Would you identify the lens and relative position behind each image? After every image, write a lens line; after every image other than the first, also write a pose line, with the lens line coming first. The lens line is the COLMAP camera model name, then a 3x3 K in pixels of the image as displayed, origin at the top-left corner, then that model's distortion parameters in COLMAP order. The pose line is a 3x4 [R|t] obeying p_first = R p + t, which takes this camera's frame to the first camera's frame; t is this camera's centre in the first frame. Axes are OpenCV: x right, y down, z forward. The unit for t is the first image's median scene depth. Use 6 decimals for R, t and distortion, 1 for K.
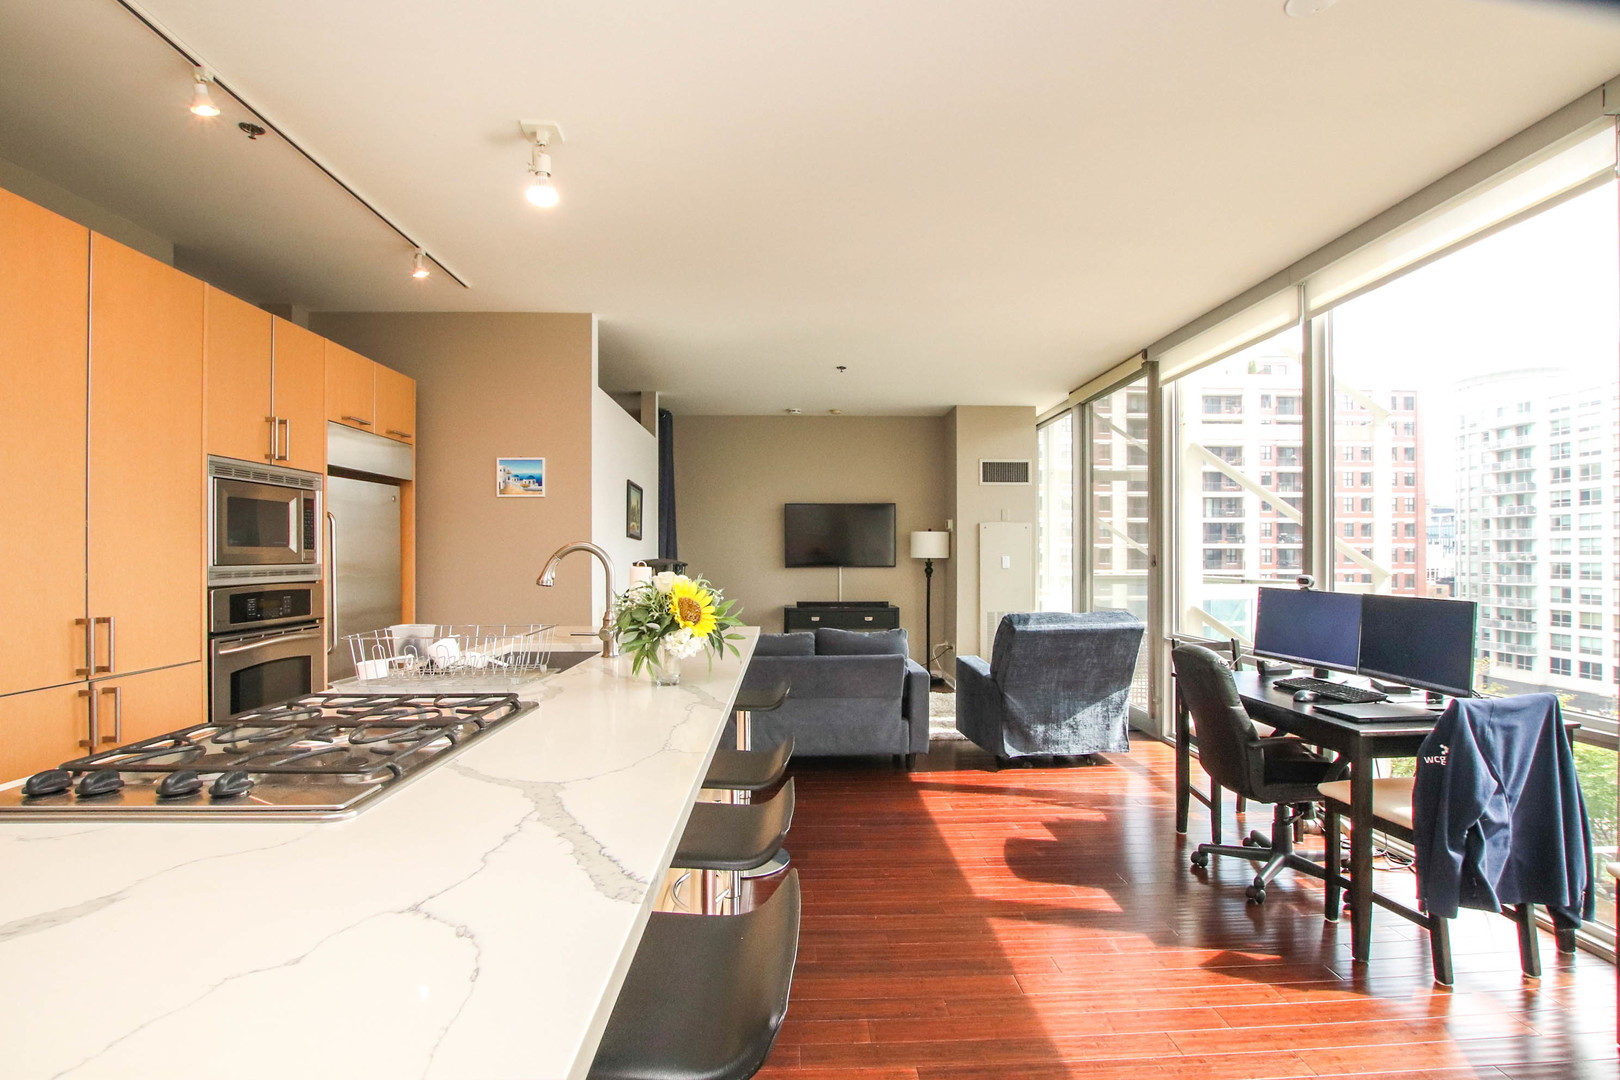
lens RADIAL K [[767.5, 0, 814.5], [0, 767.5, 544.8], [0, 0, 1]] dist [-0.026577, 0.001140]
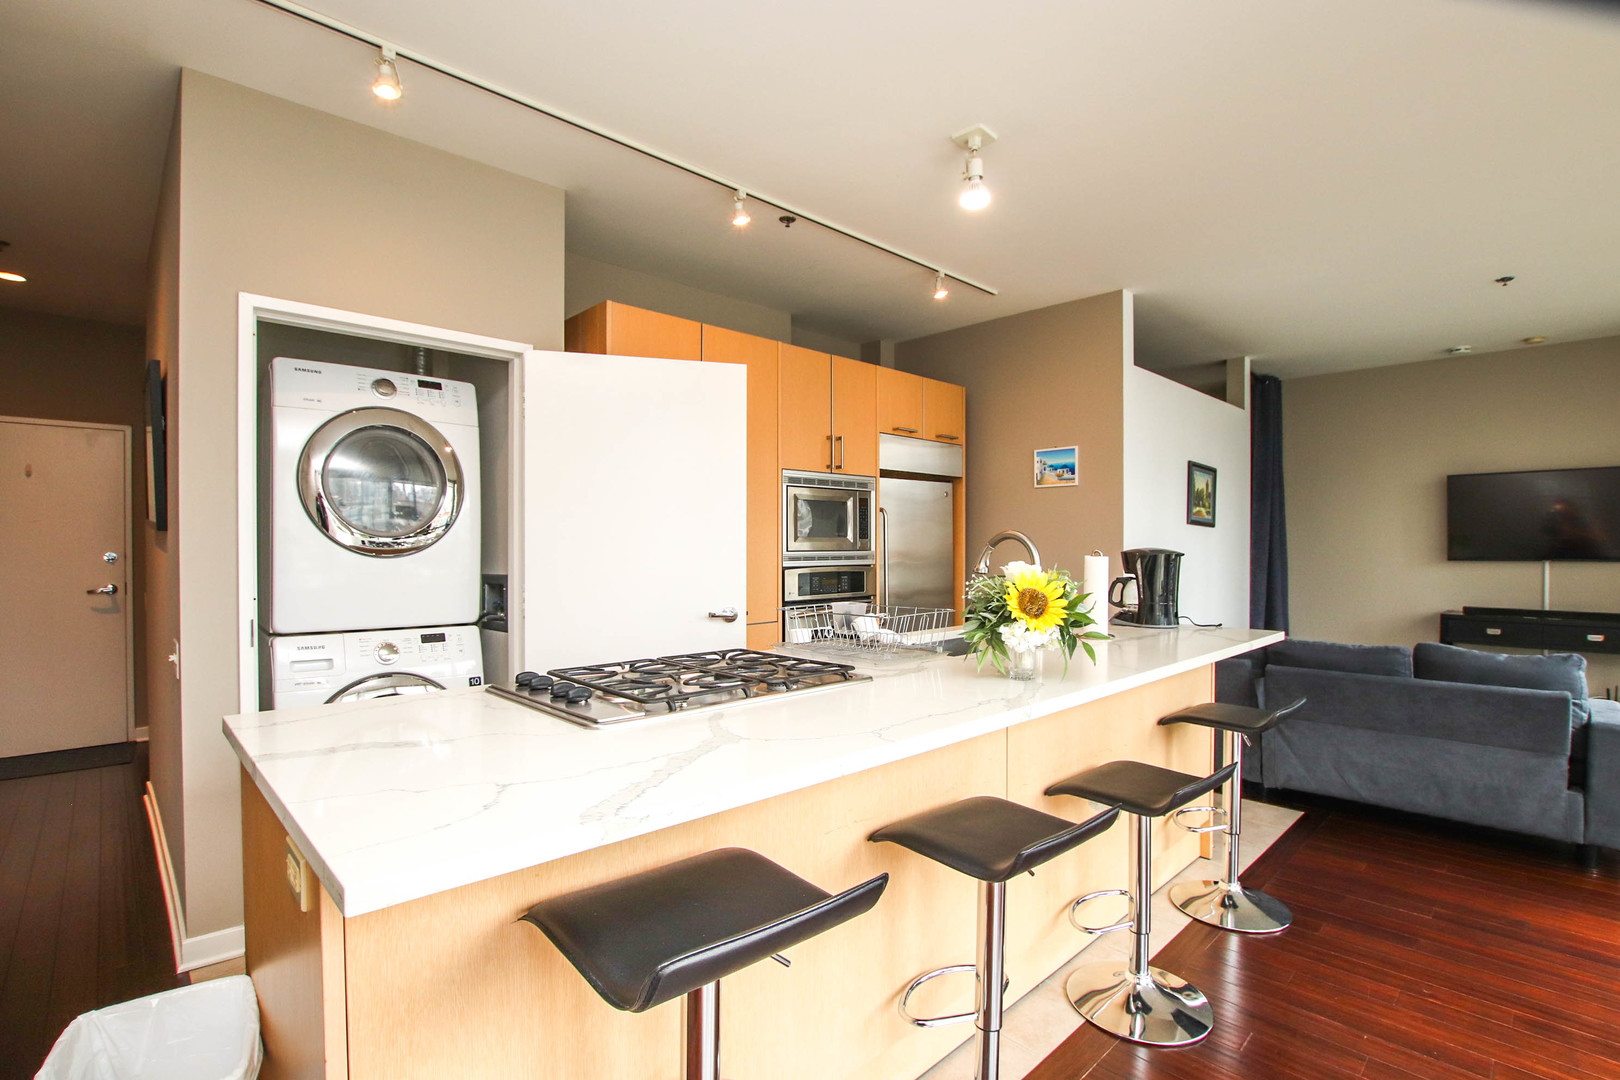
lens RADIAL K [[767.5, 0, 814.5], [0, 767.5, 544.8], [0, 0, 1]] dist [-0.026577, 0.001140]
pose [[0.664991, 0.001657, -0.746849, 0.161930], [0.009894, 0.999890, 0.011028, 0.000613], [0.746786, -0.014723, 0.664902, 0.078836]]
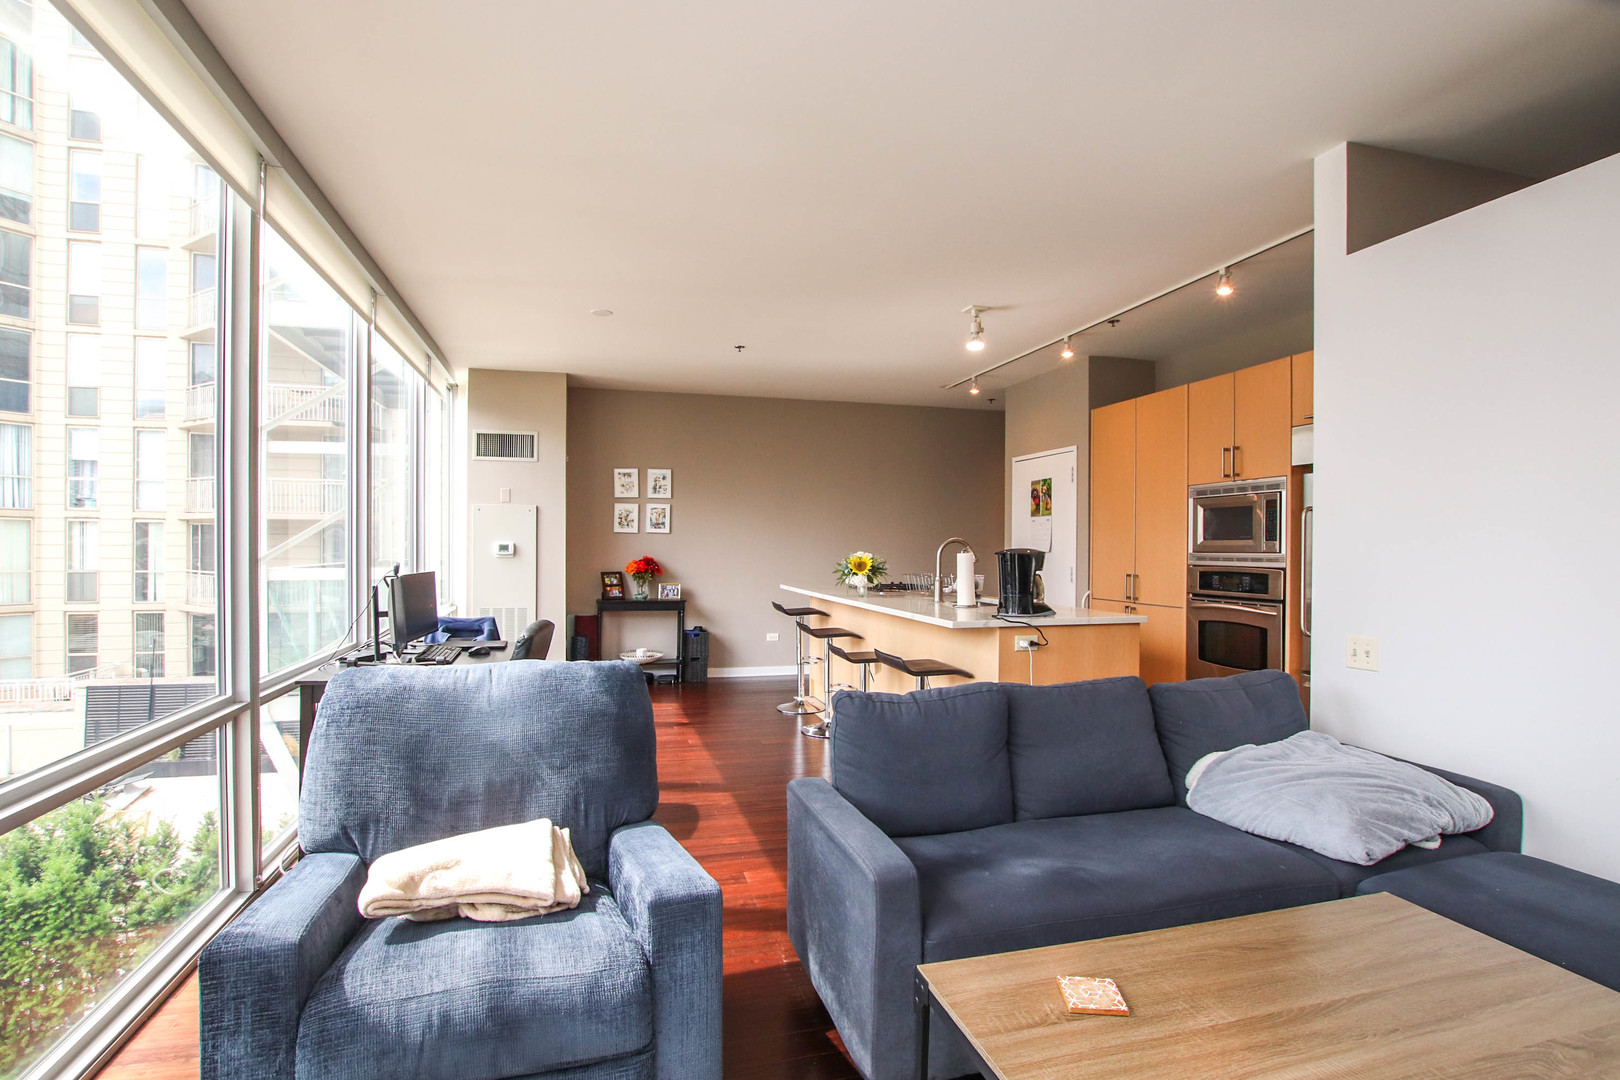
lens RADIAL K [[776.0, 0, 791.5], [0, 776.0, 547.8], [0, 0, 1]] dist [-0.030598, 0.000212]
pose [[-0.978739, -0.002522, -0.205093, 0.253046], [-0.000382, 0.999945, -0.010471, 0.022308], [0.205108, -0.010170, -0.978687, 1.542342]]
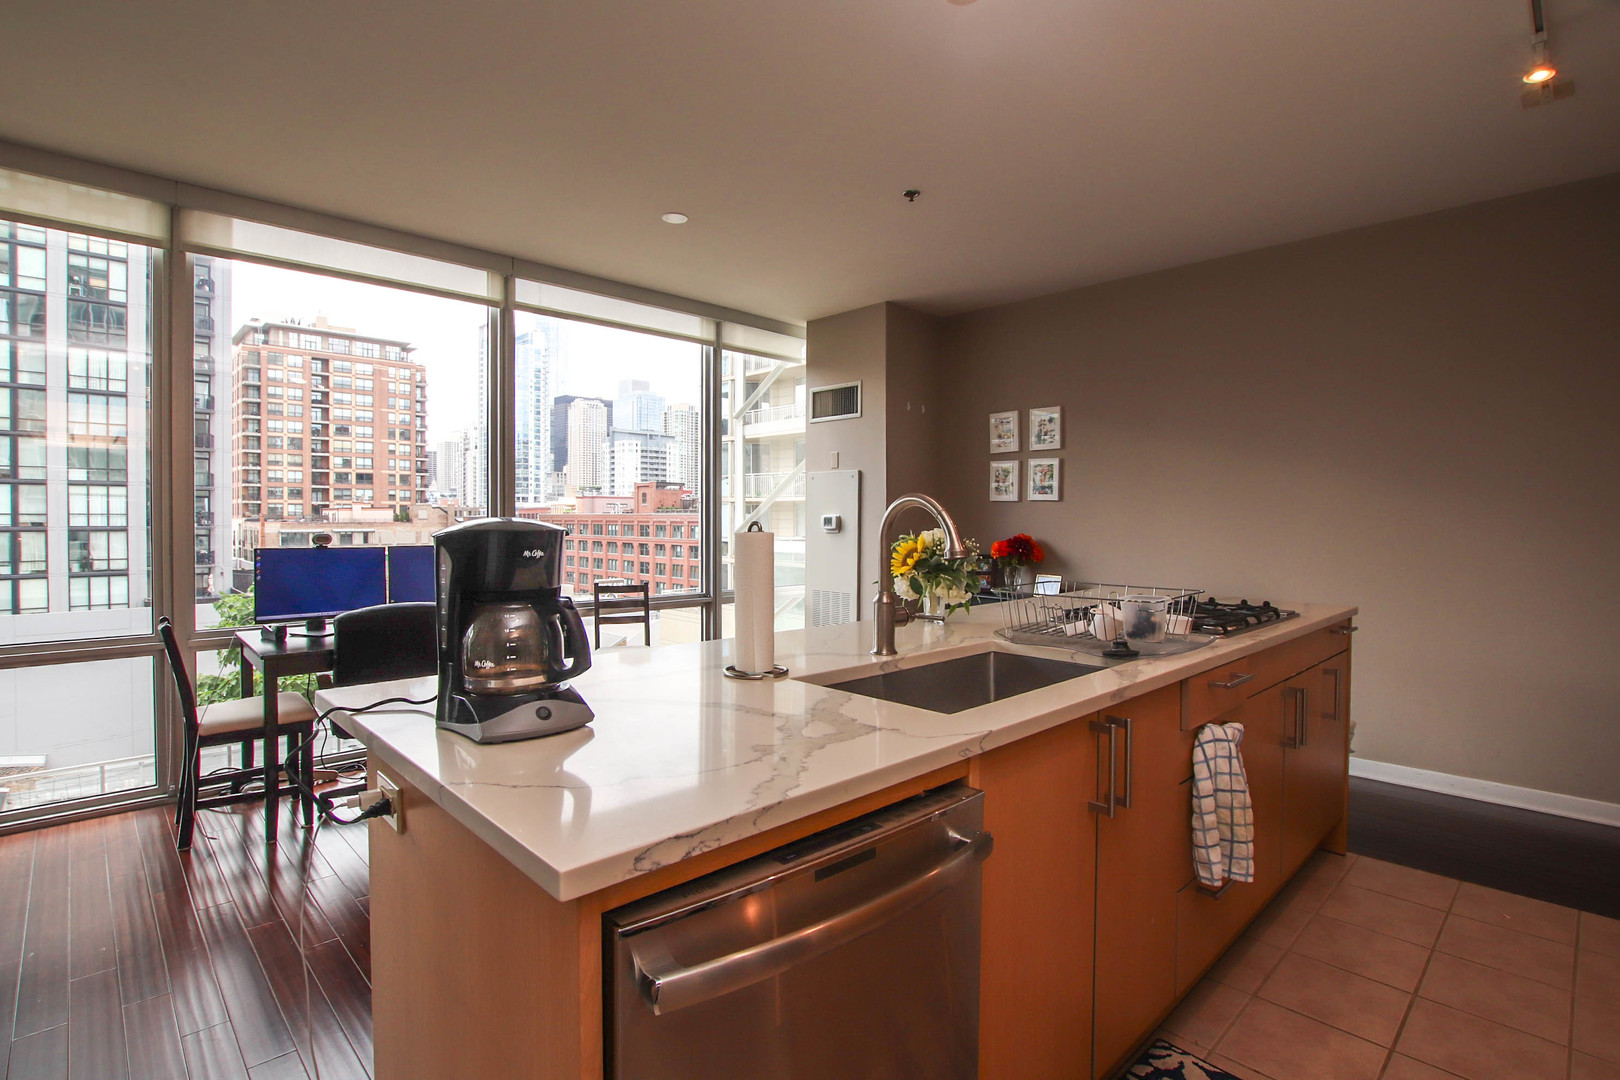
lens RADIAL K [[782.2, 0, 819.8], [0, 782.2, 535.6], [0, 0, 1]] dist [-0.026592, 0.001096]
pose [[-0.660718, -0.018481, 0.750407, -0.436896], [-0.013756, 0.999827, 0.012511, 0.014981], [-0.750508, -0.002056, -0.660858, 0.884053]]
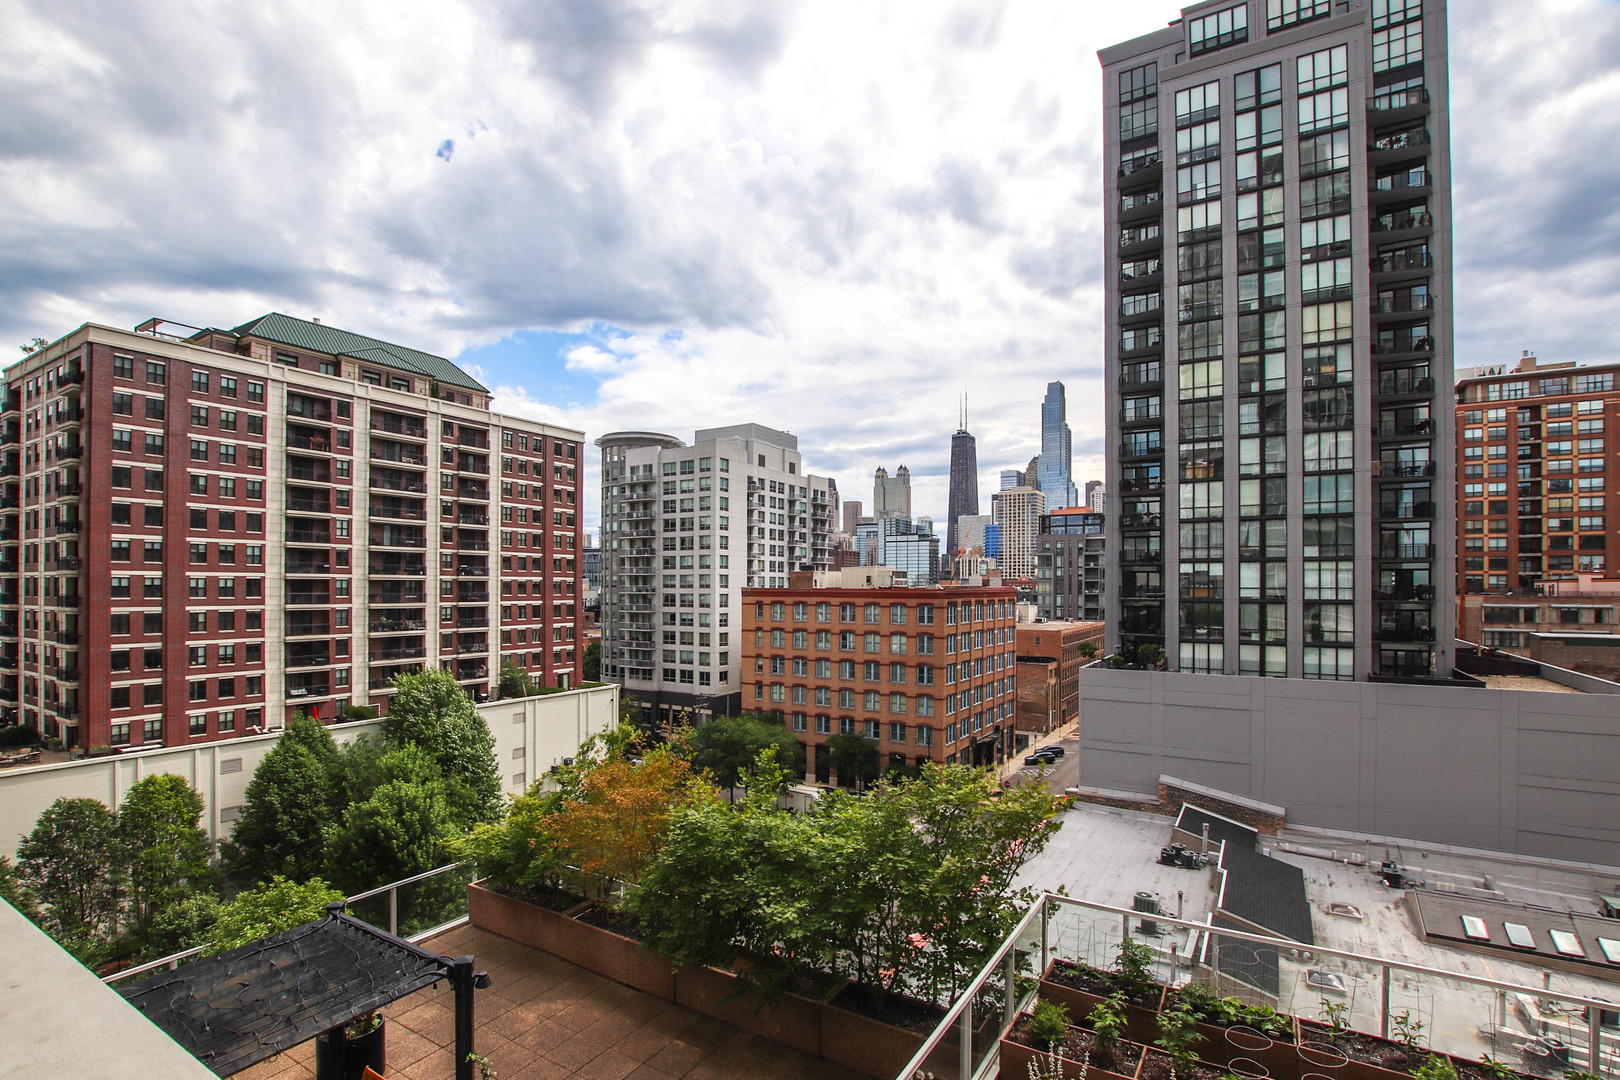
lens RADIAL K [[775.0, 0, 801.6], [0, 775.0, 586.9], [0, 0, 1]] dist [-0.026008, 0.001294]
pose [[0.563170, 0.002649, 0.826337, 0.675848], [-0.013940, 0.999883, 0.006295, 0.008409], [-0.826224, -0.015065, 0.563141, 1.495035]]
